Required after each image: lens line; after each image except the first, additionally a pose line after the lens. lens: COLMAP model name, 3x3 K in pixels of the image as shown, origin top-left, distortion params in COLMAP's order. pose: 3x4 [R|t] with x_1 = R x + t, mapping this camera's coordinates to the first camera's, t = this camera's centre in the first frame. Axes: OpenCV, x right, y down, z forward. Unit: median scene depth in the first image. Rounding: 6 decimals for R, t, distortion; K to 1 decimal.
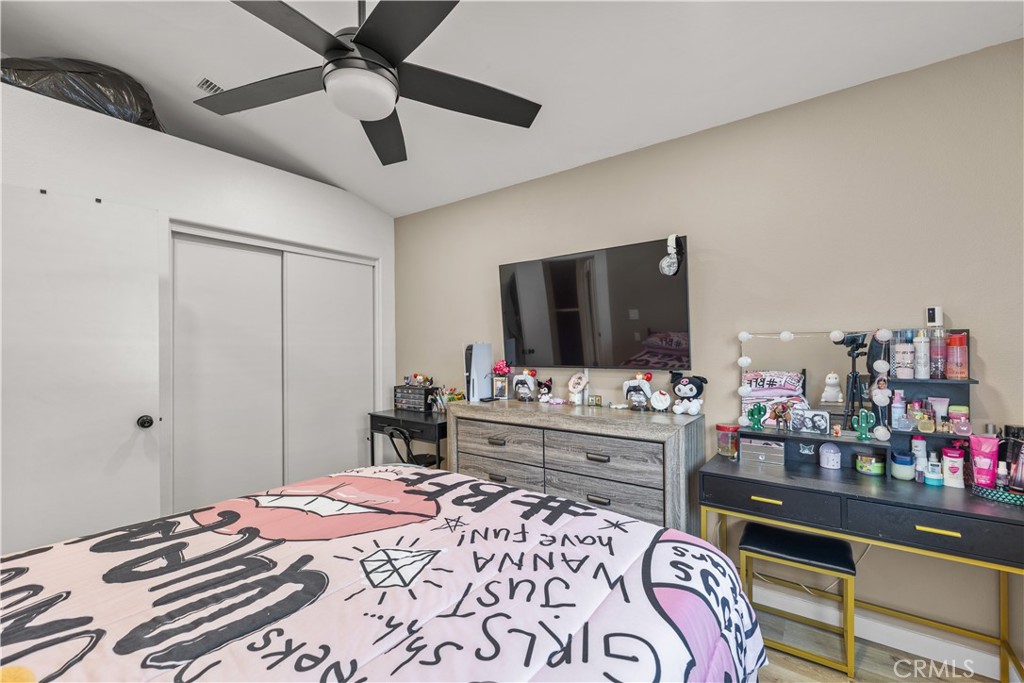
lens RADIAL K [[438.4, 0, 512.0], [0, 438.4, 341.5], [0, 0, 1]] dist [0.002154, 0.000568]
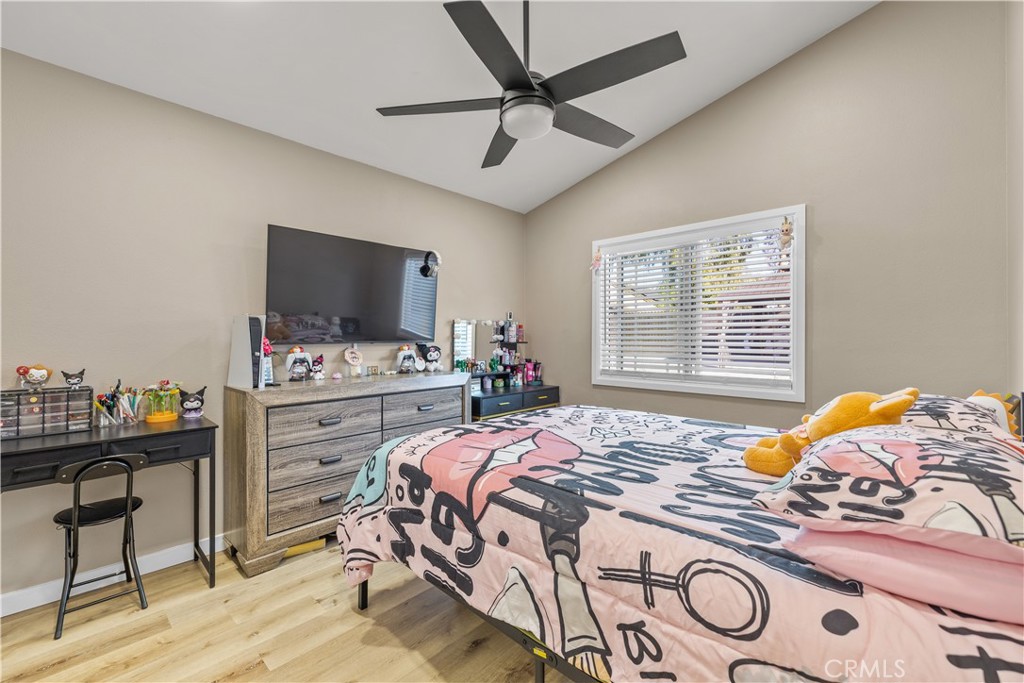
lens RADIAL K [[415.6, 0, 512.0], [0, 415.6, 341.5], [0, 0, 1]] dist [0.000888, 0.000327]
pose [[0.110480, -0.003729, 0.993871, -0.976833], [-0.011899, 0.999916, 0.005074, 0.052761], [-0.993807, -0.012386, 0.110427, 0.571130]]
